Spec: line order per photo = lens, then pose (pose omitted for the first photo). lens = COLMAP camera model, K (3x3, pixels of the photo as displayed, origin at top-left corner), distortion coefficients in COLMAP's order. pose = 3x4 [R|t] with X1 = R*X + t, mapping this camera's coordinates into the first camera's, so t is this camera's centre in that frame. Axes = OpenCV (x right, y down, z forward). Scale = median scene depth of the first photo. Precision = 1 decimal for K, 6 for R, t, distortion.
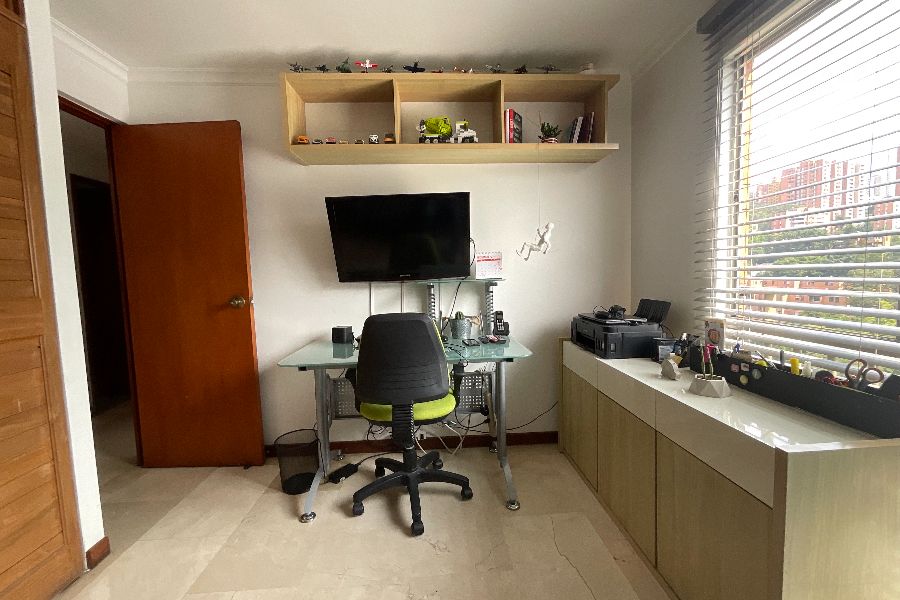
lens RADIAL K [[365.8, 0, 450.4], [0, 365.8, 299.7], [0, 0, 1]] dist [0.000180, -0.000956]
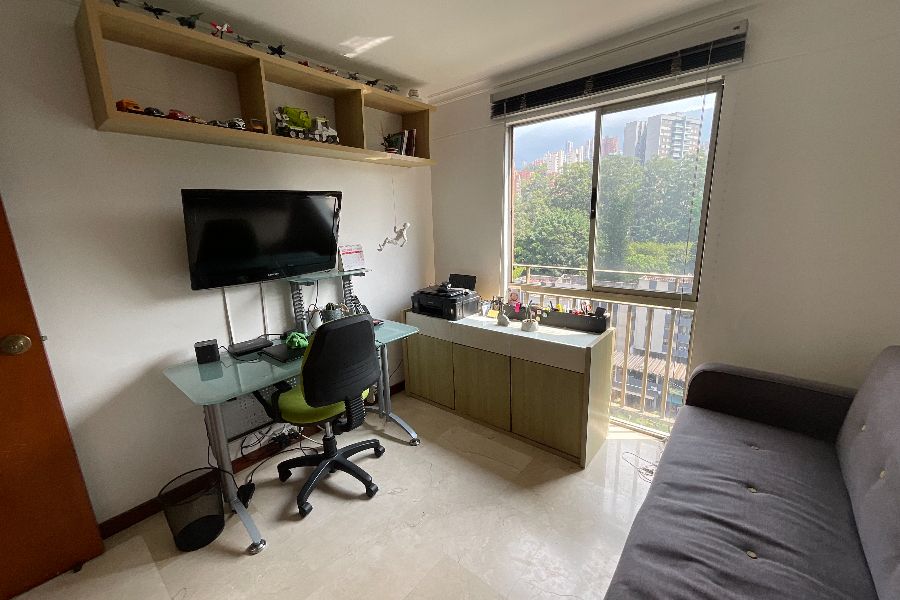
lens RADIAL K [[365.8, 0, 447.2], [0, 365.8, 299.8], [0, 0, 1]] dist [0.000180, -0.000956]
pose [[0.680745, -0.156016, 0.715713, -0.540053], [0.066326, 0.986170, 0.151886, -0.123512], [-0.729511, -0.055925, 0.681678, 0.030366]]
